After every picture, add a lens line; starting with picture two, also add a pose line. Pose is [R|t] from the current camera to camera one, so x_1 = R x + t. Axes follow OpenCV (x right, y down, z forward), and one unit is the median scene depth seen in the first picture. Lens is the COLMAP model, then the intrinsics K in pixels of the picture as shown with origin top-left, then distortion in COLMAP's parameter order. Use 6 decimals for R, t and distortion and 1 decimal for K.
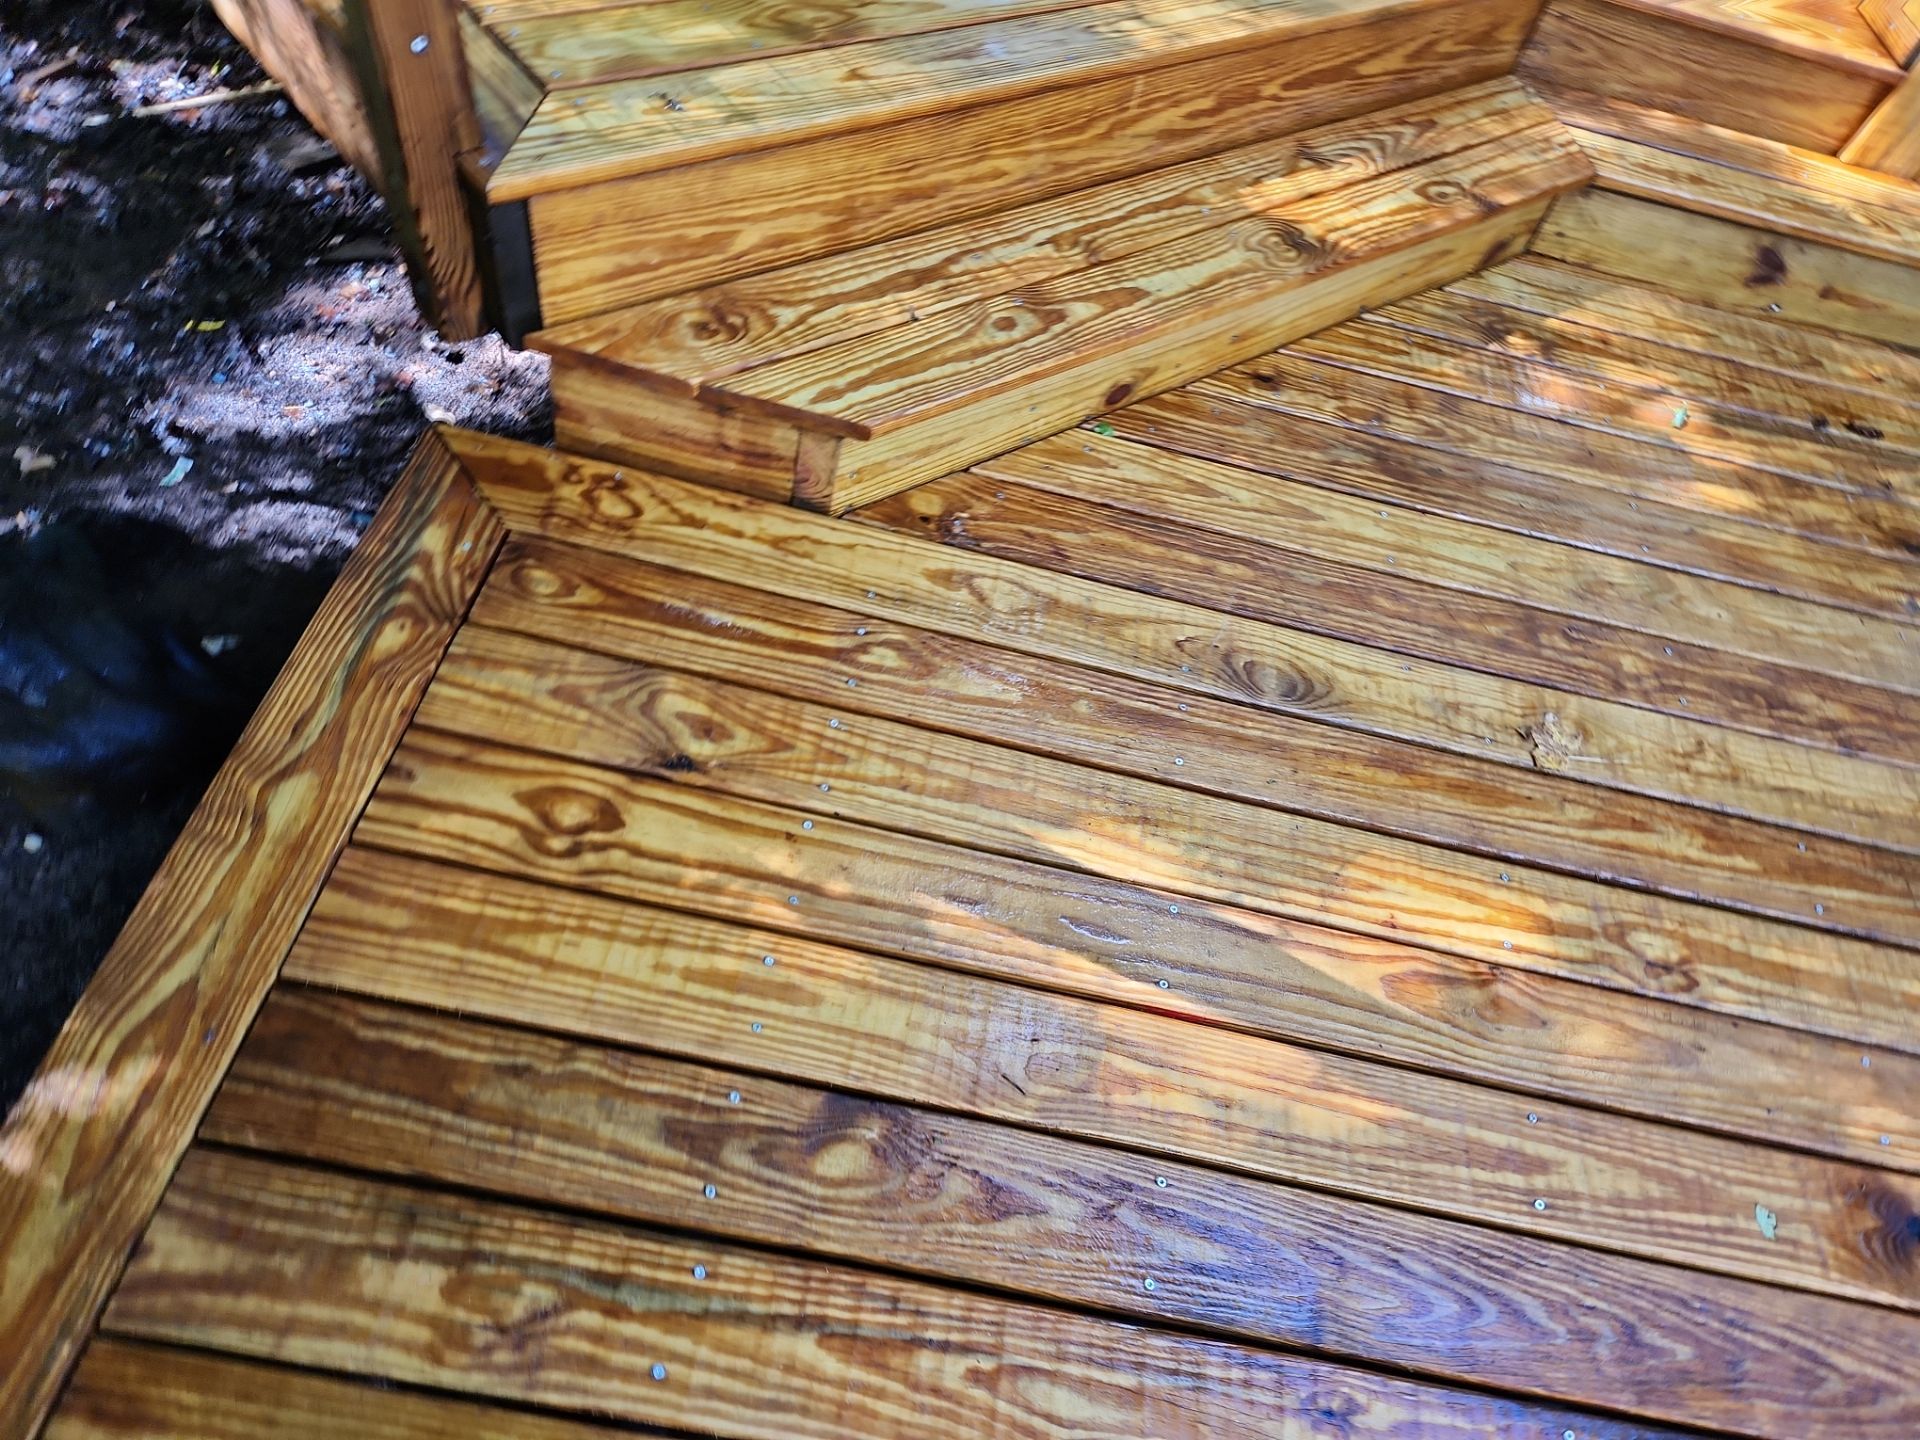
lens RADIAL K [[1284.4, 0, 949.7], [0, 1284.4, 770.8], [0, 0, 1]] dist [0.070977, -0.057981]
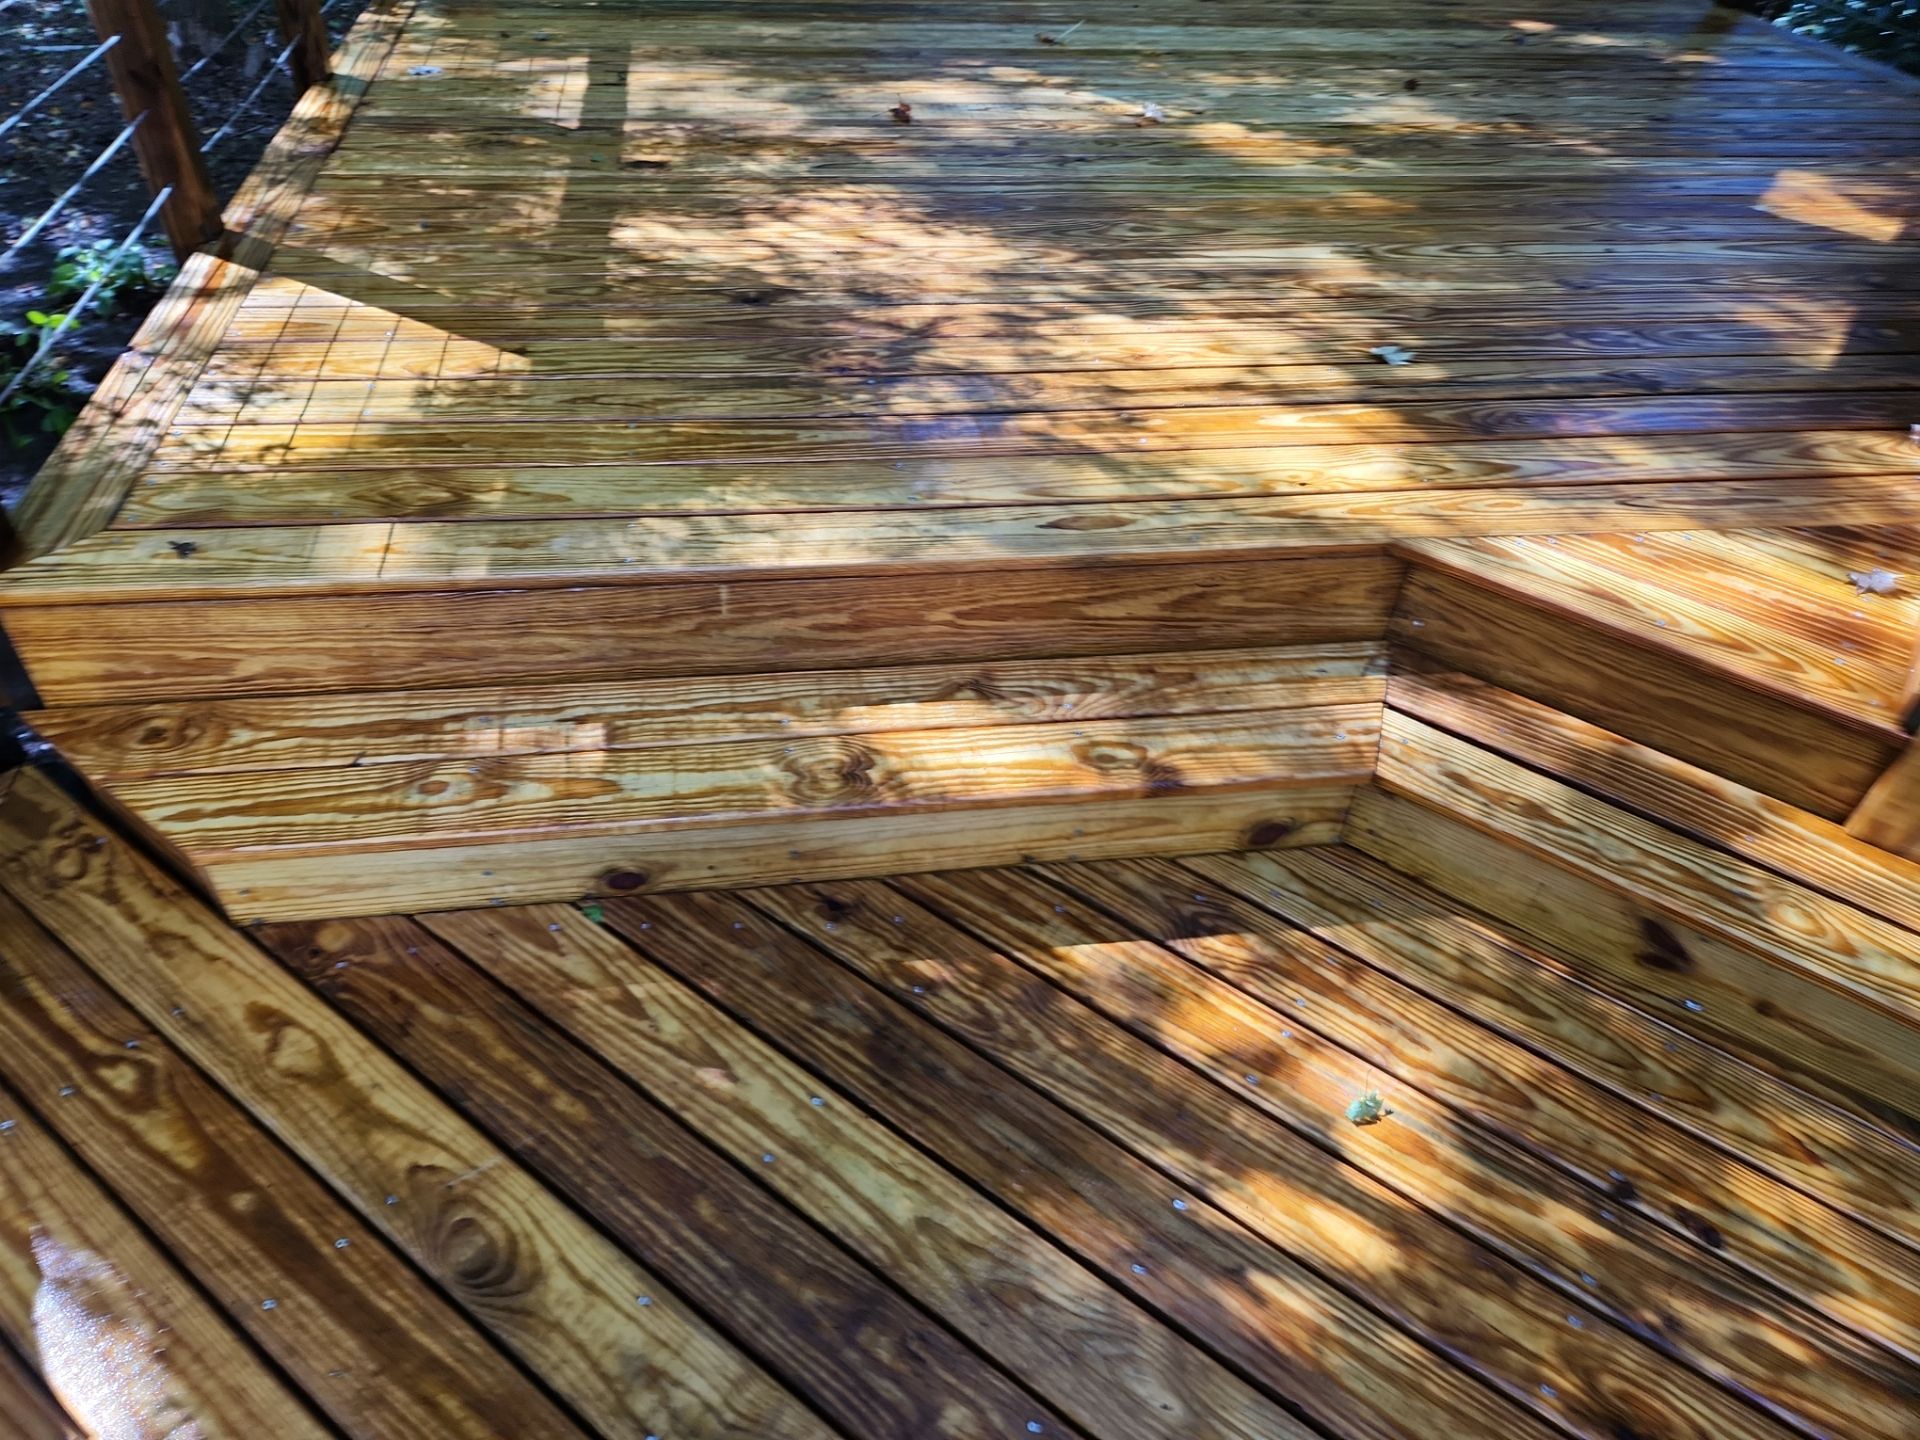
lens RADIAL K [[1284.4, 0, 949.7], [0, 1284.4, 770.8], [0, 0, 1]] dist [0.070977, -0.057981]
pose [[0.859381, 0.213232, -0.464754, 0.814196], [-0.326493, 0.928326, -0.177799, -0.299886], [0.393531, 0.304536, 0.867405, 0.280551]]
